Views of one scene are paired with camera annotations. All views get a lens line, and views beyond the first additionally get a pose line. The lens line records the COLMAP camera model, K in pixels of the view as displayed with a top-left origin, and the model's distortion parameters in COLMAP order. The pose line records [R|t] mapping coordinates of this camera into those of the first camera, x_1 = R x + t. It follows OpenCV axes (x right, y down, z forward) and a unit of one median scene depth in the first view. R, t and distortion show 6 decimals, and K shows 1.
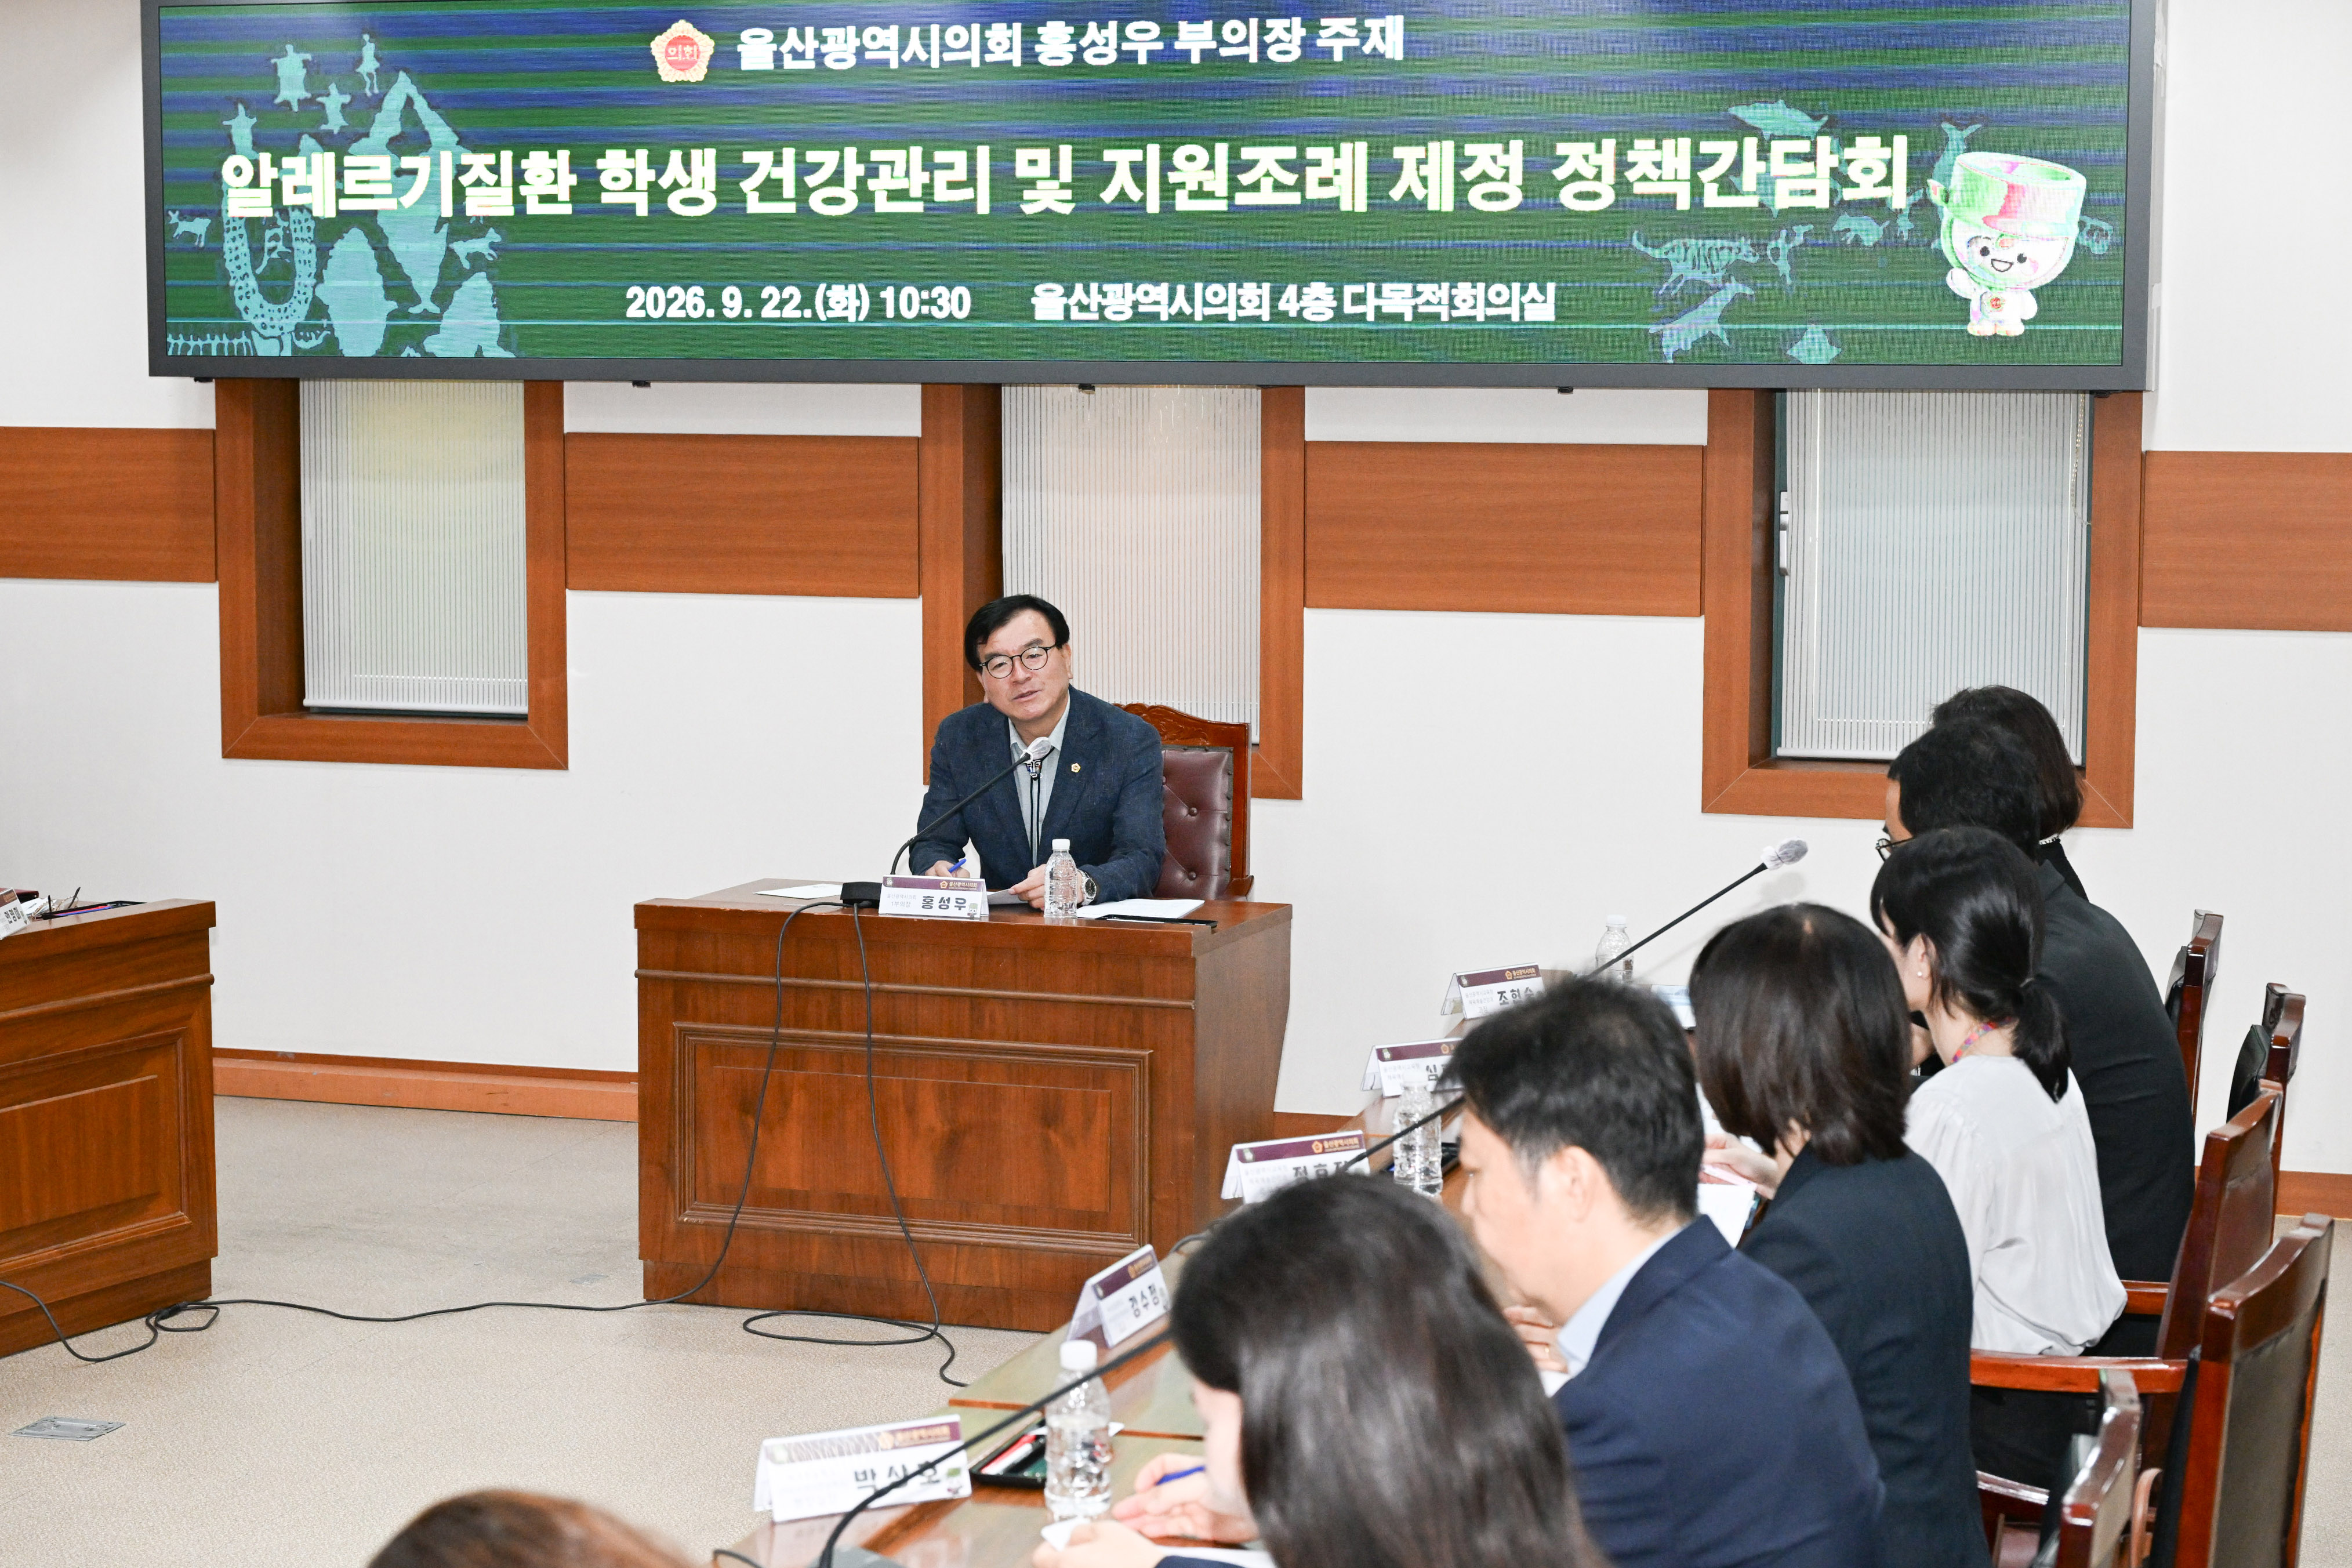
lens RADIAL K [[4522.2, 0, 1169.9], [0, 4522.2, 750.3], [0, 0, 1]] dist [0.001922, 0.000000]
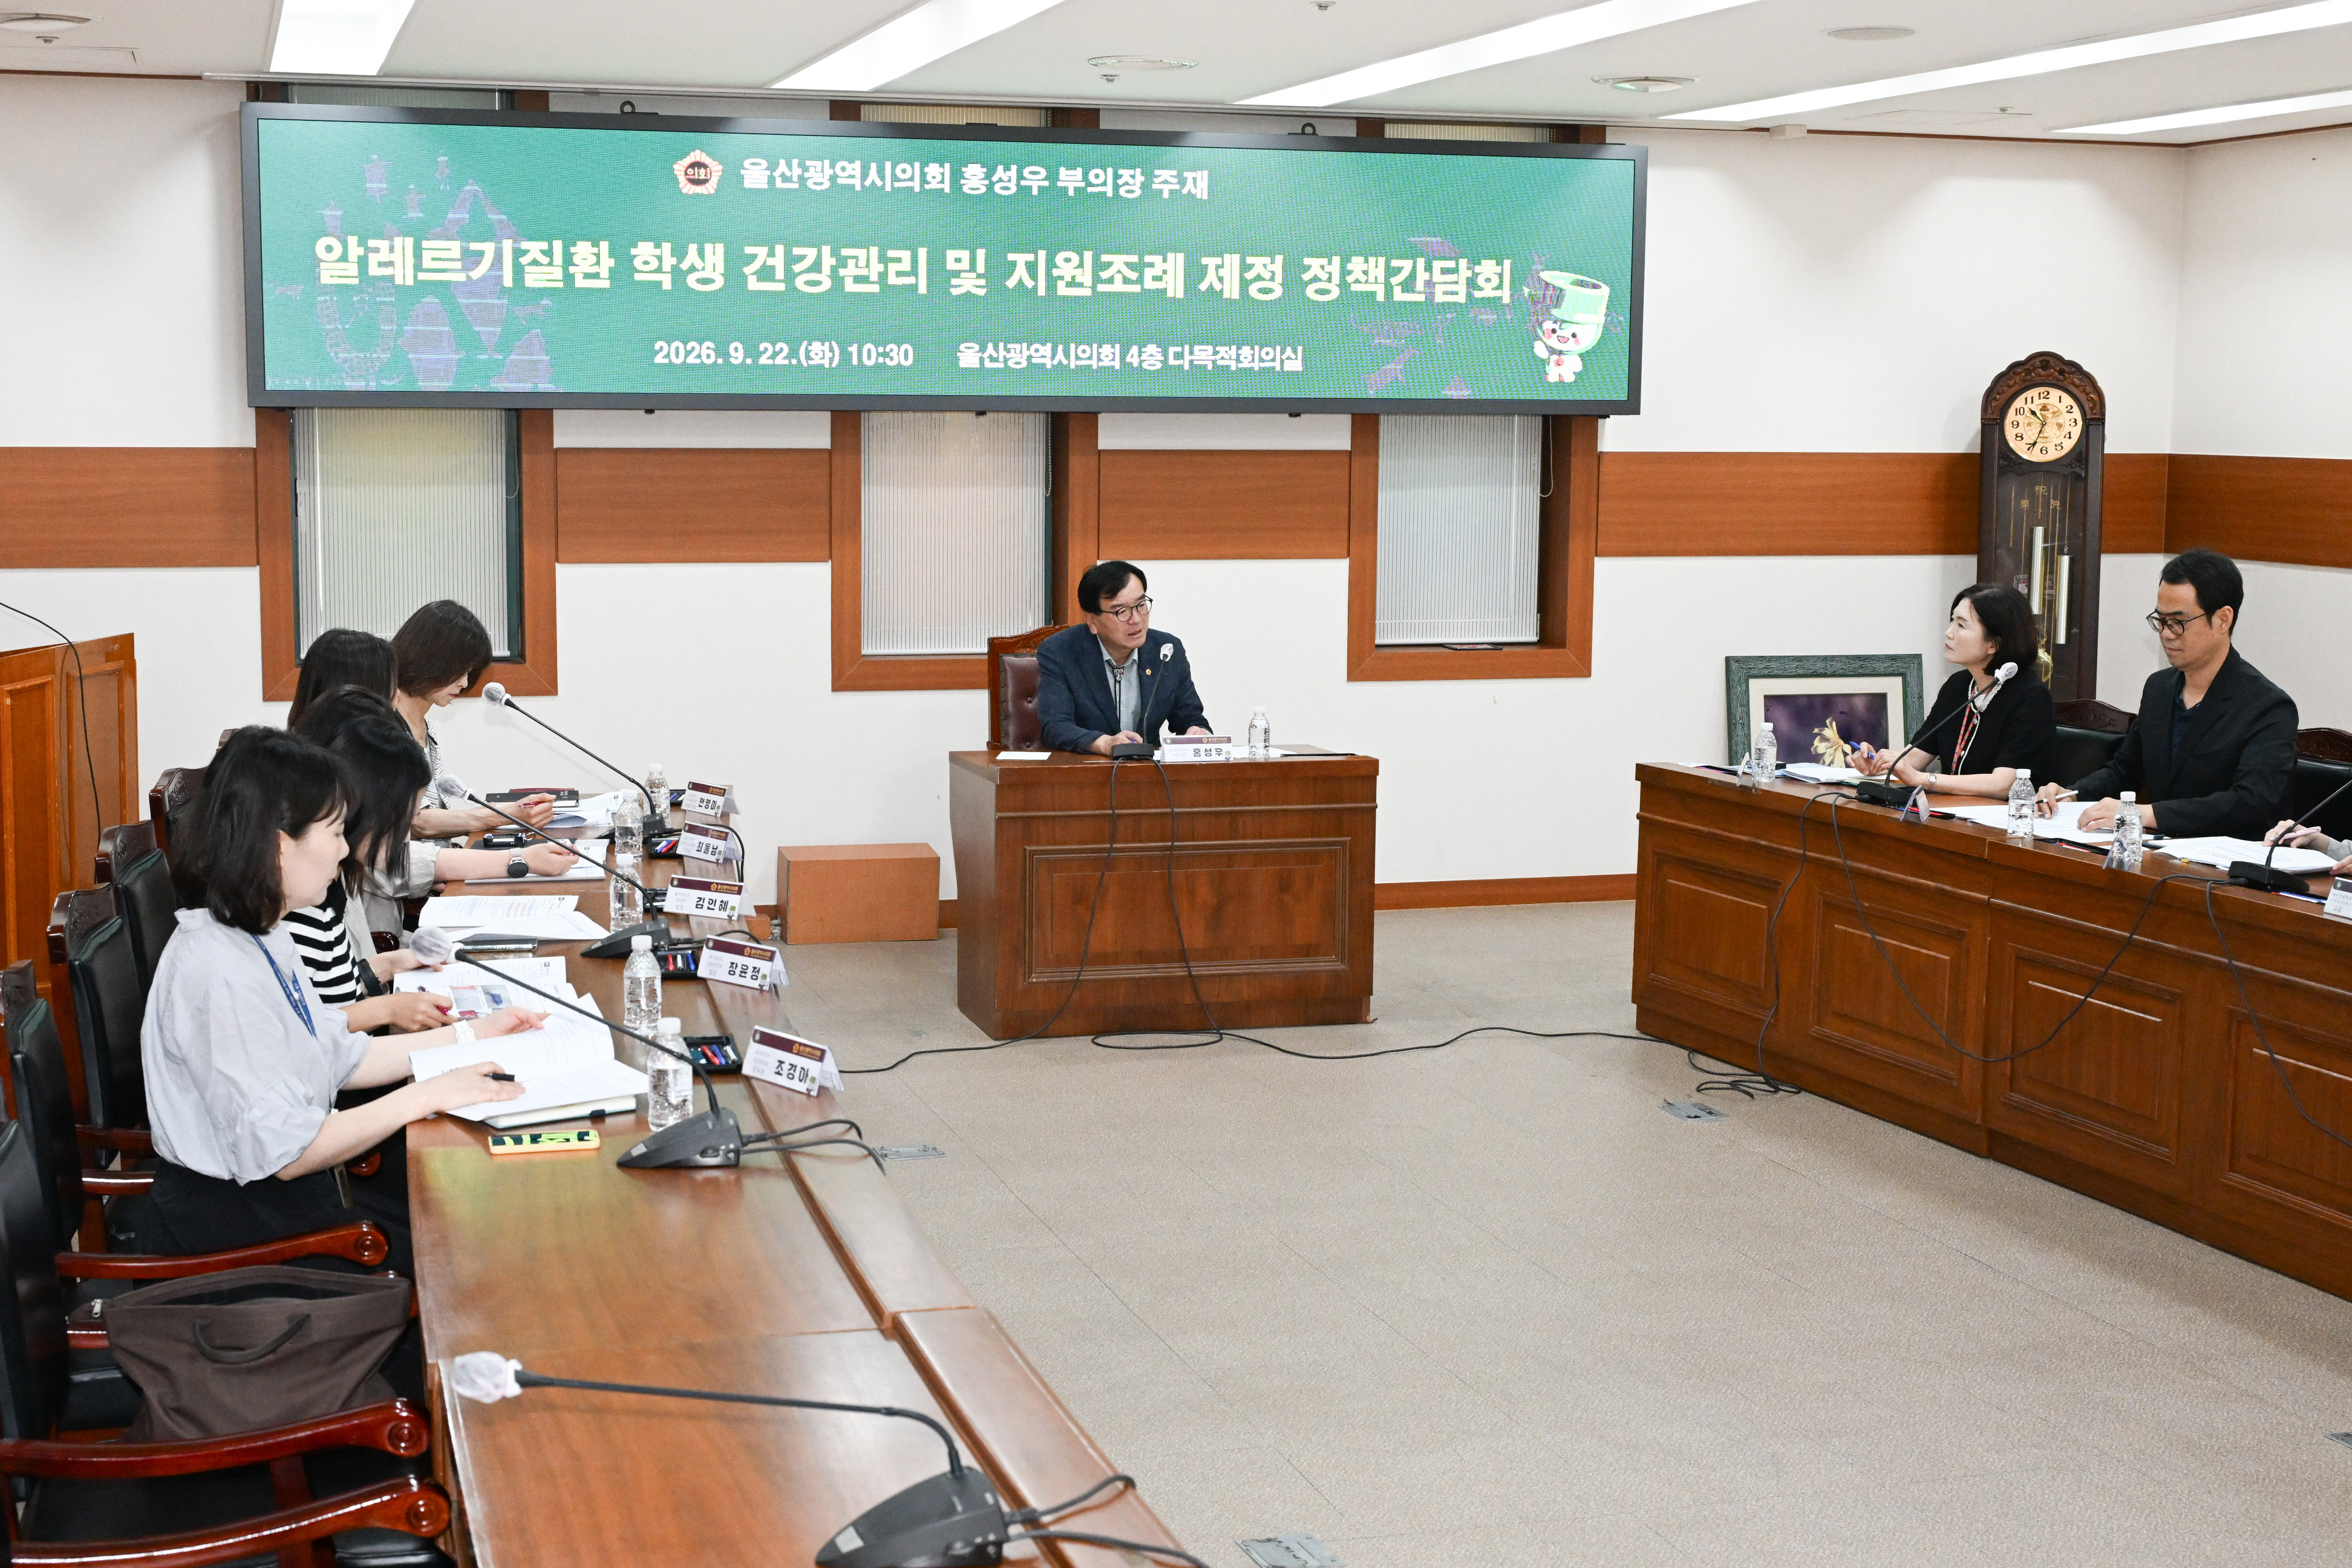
lens RADIAL K [[3178.9, 0, 1107.6], [0, 3178.9, 815.1], [0, 0, 1]] dist [-0.013141, 0.000000]
pose [[0.824752, -0.069881, 0.561160, -0.592536], [0.048047, 0.997406, 0.053591, -0.003422], [-0.563449, -0.017237, 0.825971, 0.121756]]
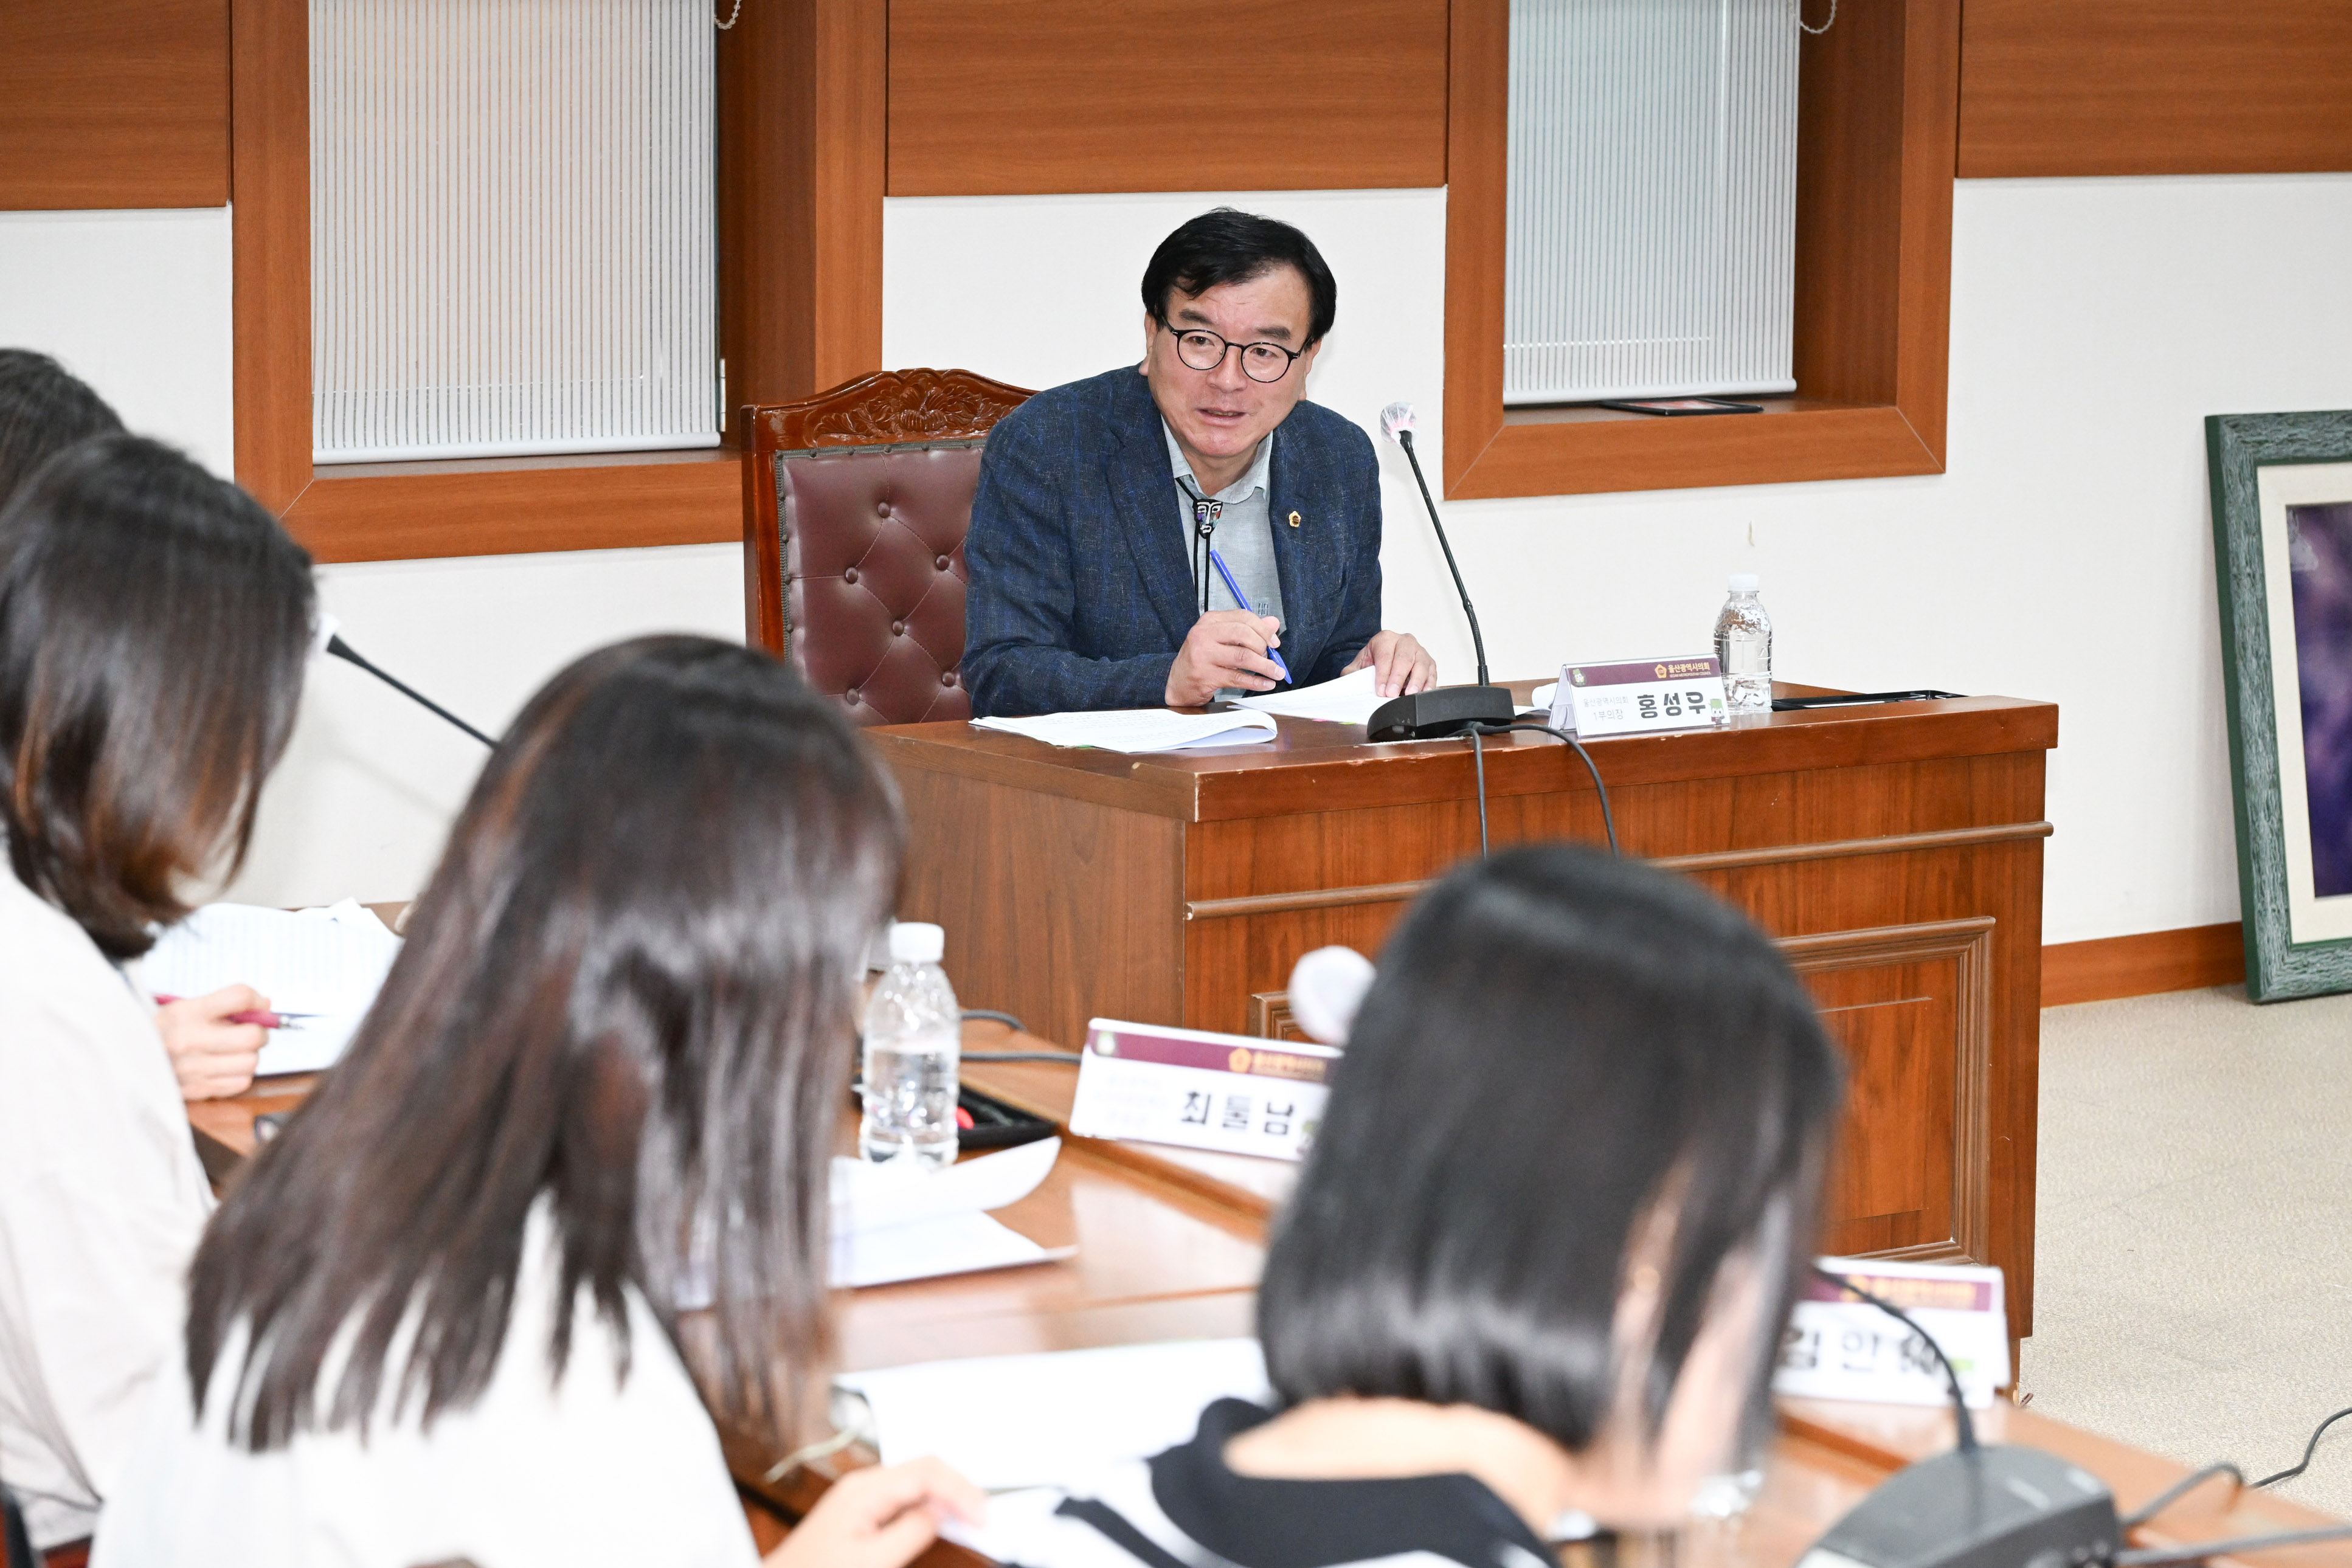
lens RADIAL K [[6085.5, 0, 1176.6], [0, 6085.5, 789.6], [0, 0, 1]] dist [0.052031, 0.000000]
pose [[0.591470, -0.104987, 0.799463, -0.591863], [0.068923, 0.994441, 0.079601, -0.016446], [-0.803376, 0.008020, 0.595418, 0.533553]]
